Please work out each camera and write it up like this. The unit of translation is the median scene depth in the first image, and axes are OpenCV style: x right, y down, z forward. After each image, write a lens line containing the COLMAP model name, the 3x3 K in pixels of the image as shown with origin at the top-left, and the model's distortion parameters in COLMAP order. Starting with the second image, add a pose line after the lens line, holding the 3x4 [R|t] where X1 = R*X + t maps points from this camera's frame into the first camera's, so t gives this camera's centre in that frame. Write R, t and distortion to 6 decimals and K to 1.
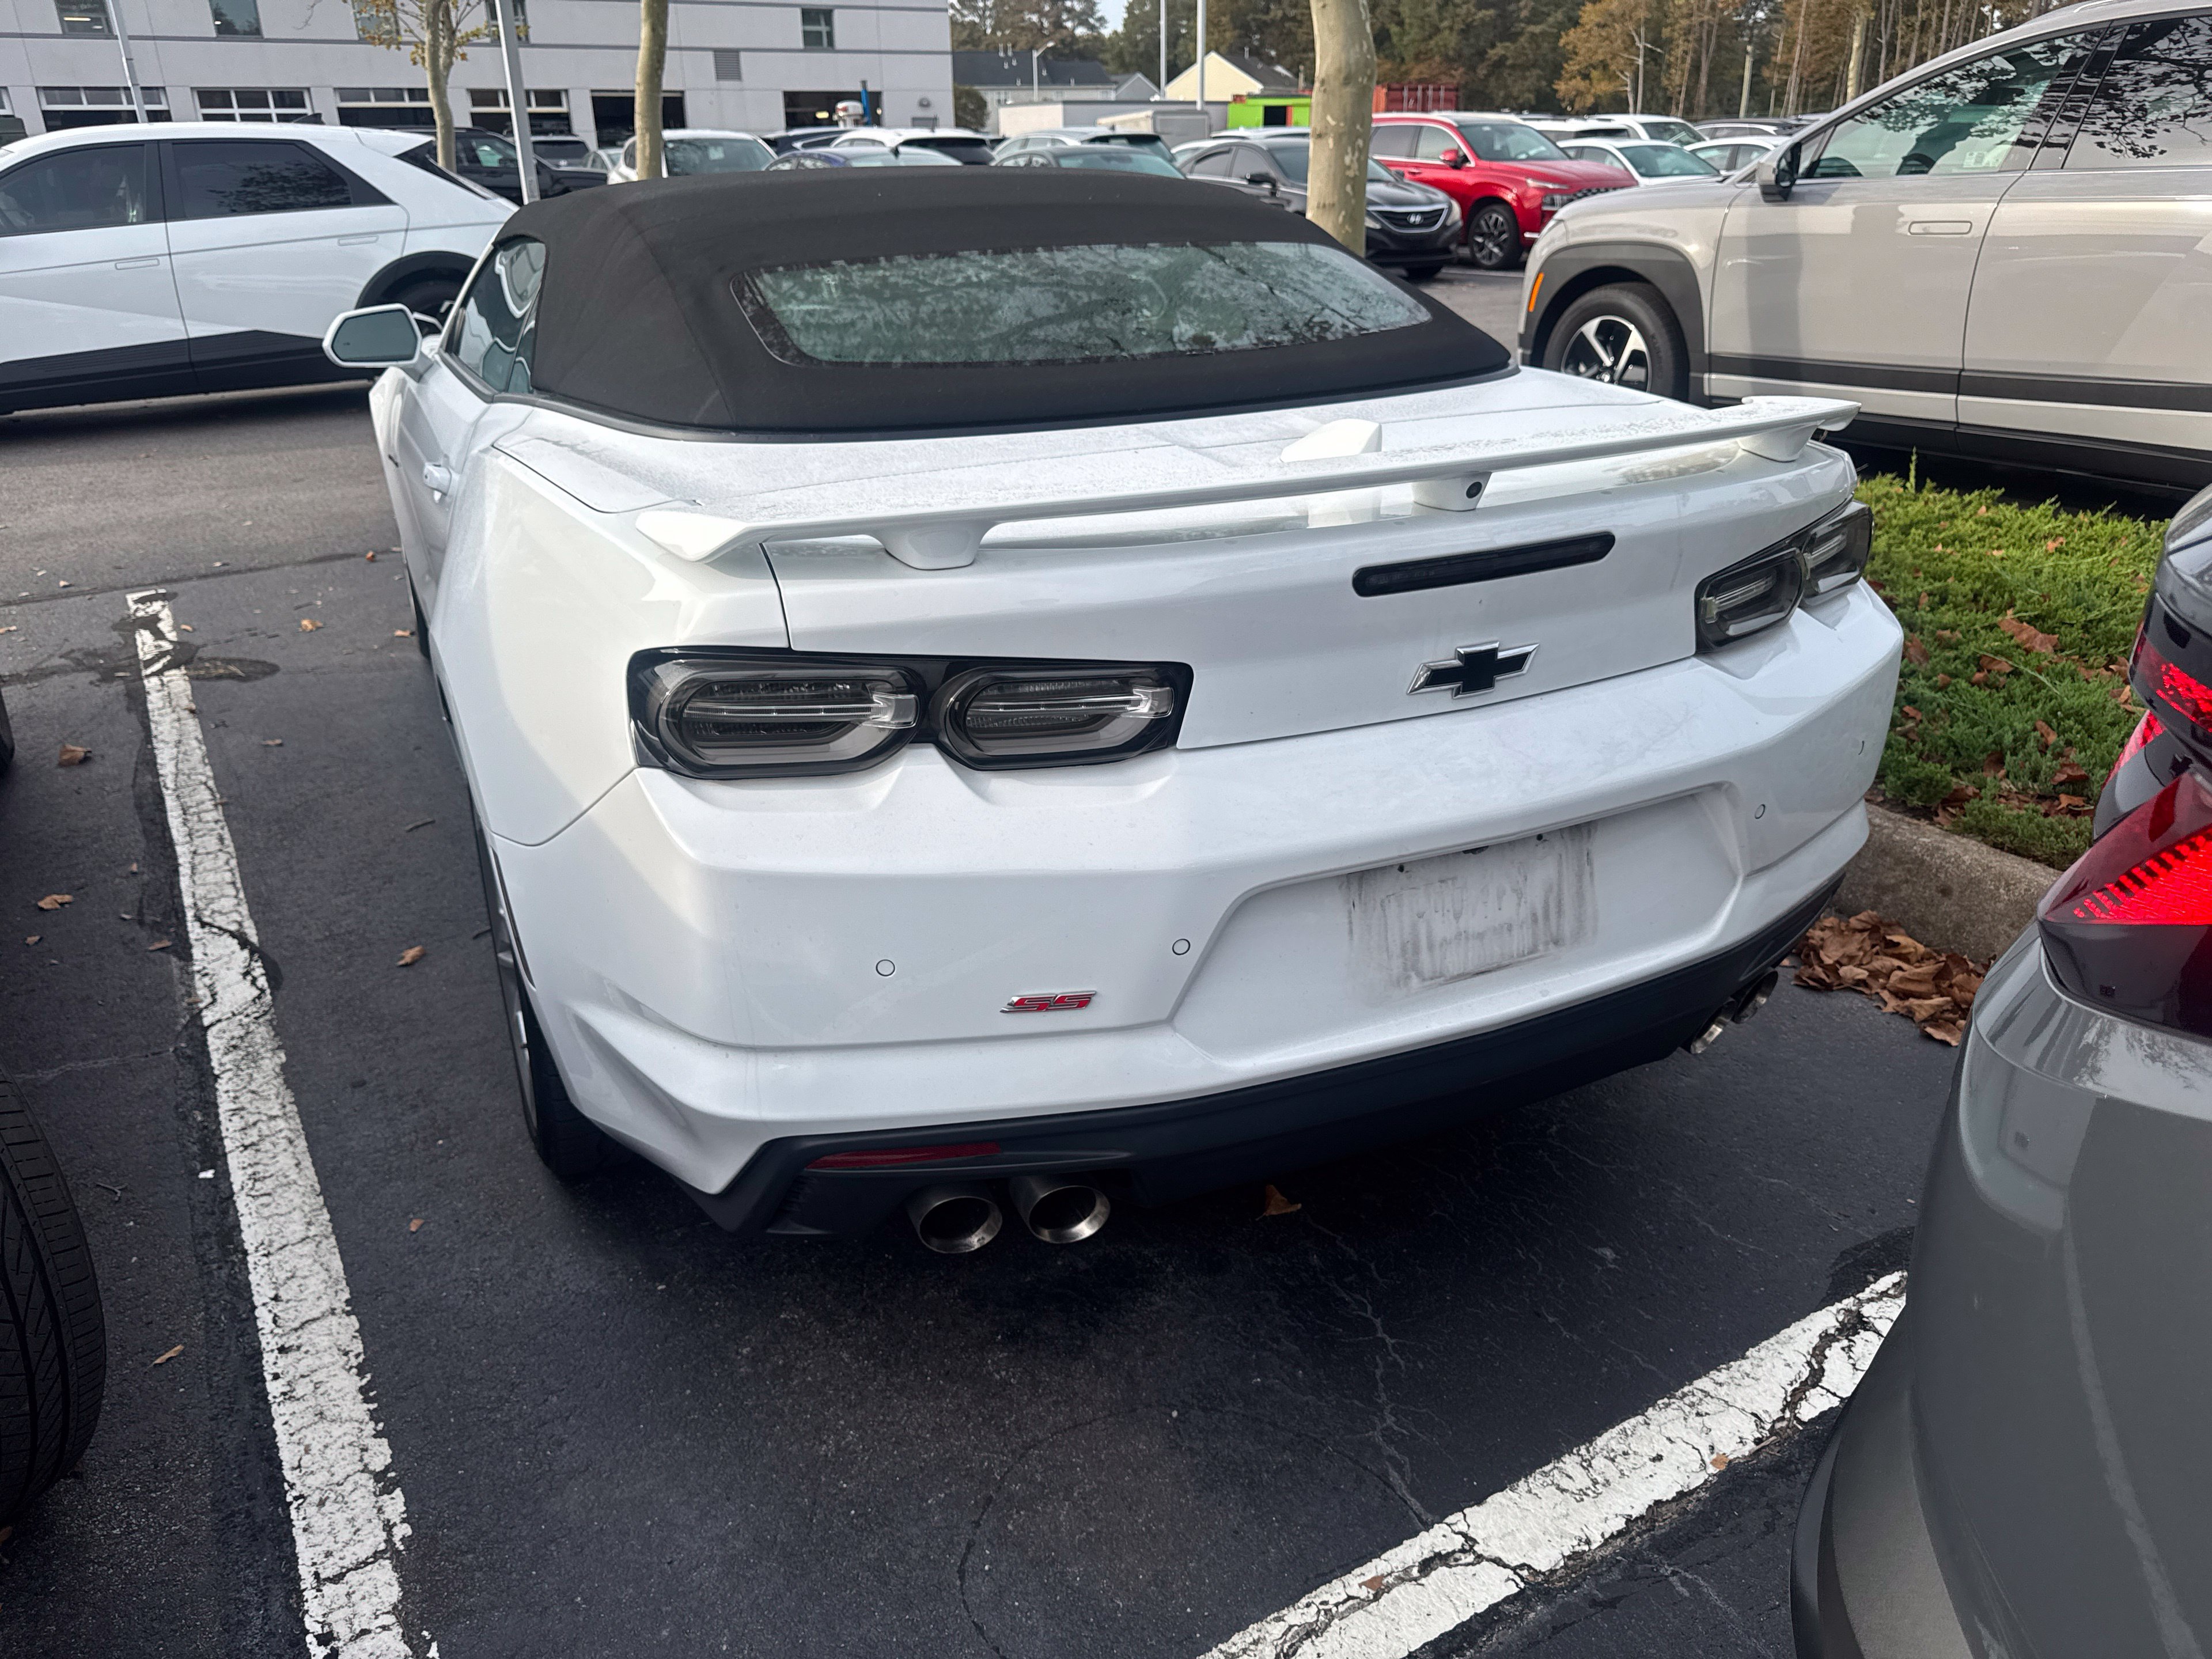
lens RADIAL K [[1562.3, 0, 1101.1], [0, 1562.3, 833.3], [0, 0, 1]] dist [0.012189, -0.014961]
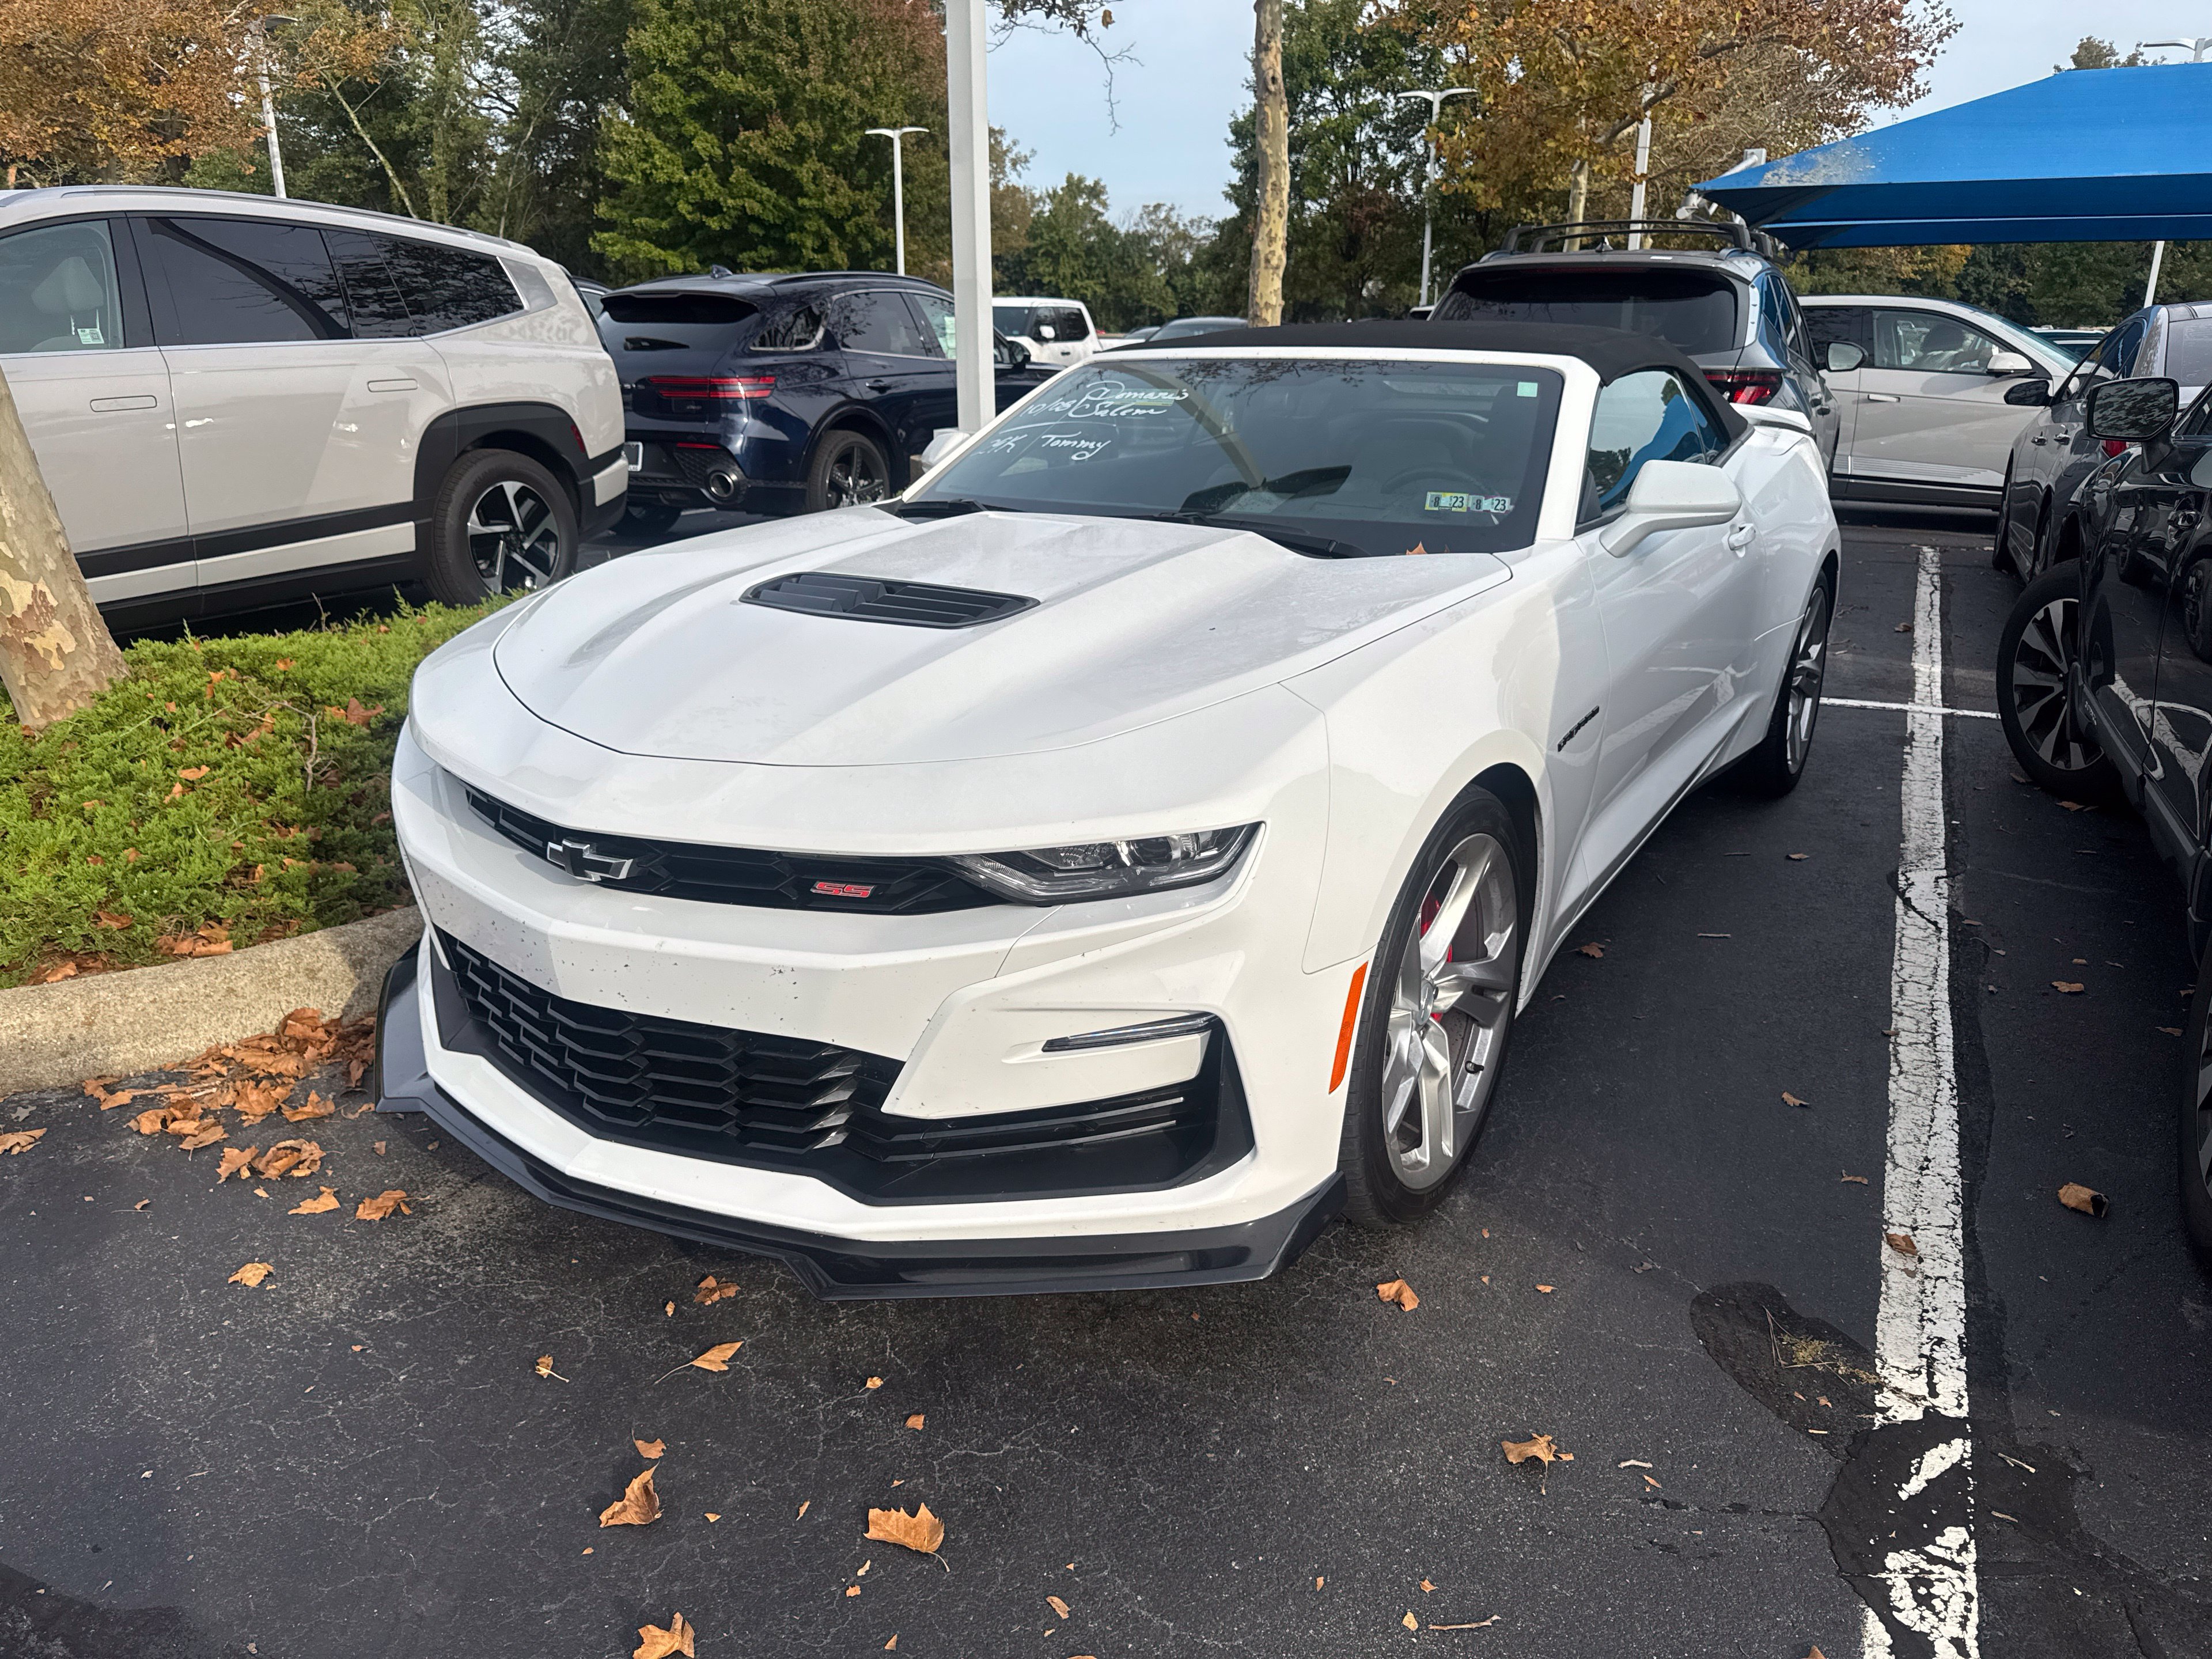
lens RADIAL K [[1562.3, 0, 1113.5], [0, 1562.3, 841.9], [0, 0, 1]] dist [0.012189, -0.014961]
pose [[-0.532702, -0.248786, 0.808909, -1.287669], [0.339288, 0.812860, 0.473437, -0.837957], [-0.775314, 0.526654, -0.348602, 2.021330]]
